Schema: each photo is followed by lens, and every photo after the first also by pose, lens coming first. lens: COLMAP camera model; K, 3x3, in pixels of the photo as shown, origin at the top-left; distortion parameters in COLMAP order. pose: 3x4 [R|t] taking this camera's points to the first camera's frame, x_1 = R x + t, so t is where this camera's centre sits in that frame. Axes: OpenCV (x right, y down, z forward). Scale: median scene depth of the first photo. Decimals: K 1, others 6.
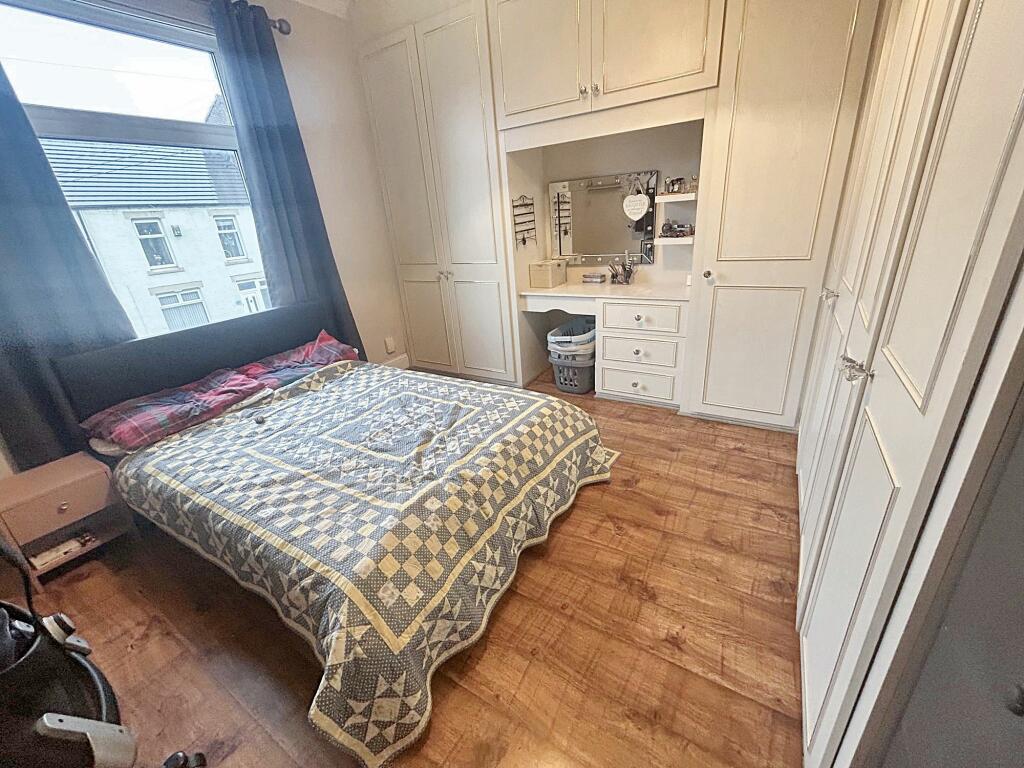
lens RADIAL K [[413.9, 0, 510.2], [0, 413.9, 383.6], [0, 0, 1]] dist [0.001497, -0.000119]
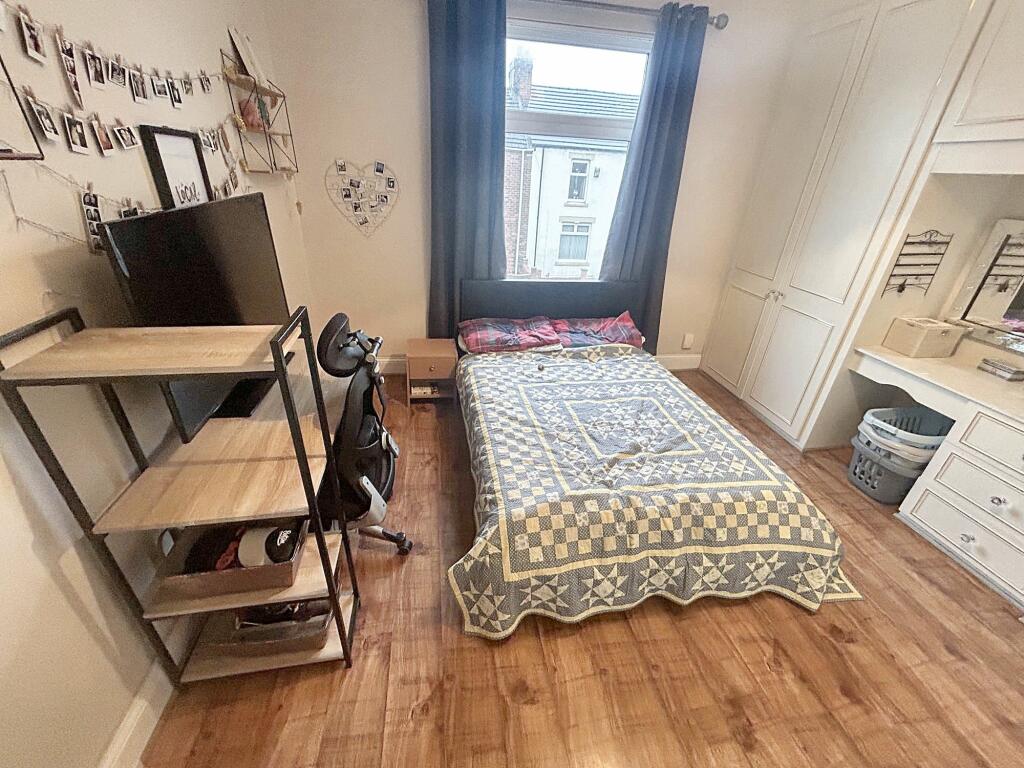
lens RADIAL K [[413.9, 0, 511.6], [0, 413.9, 383.5], [0, 0, 1]] dist [0.001497, -0.000119]
pose [[0.656742, 0.442030, -0.610982, 0.162120], [-0.379004, 0.893910, 0.239332, -0.151528], [0.651955, 0.074385, 0.754600, -0.041758]]
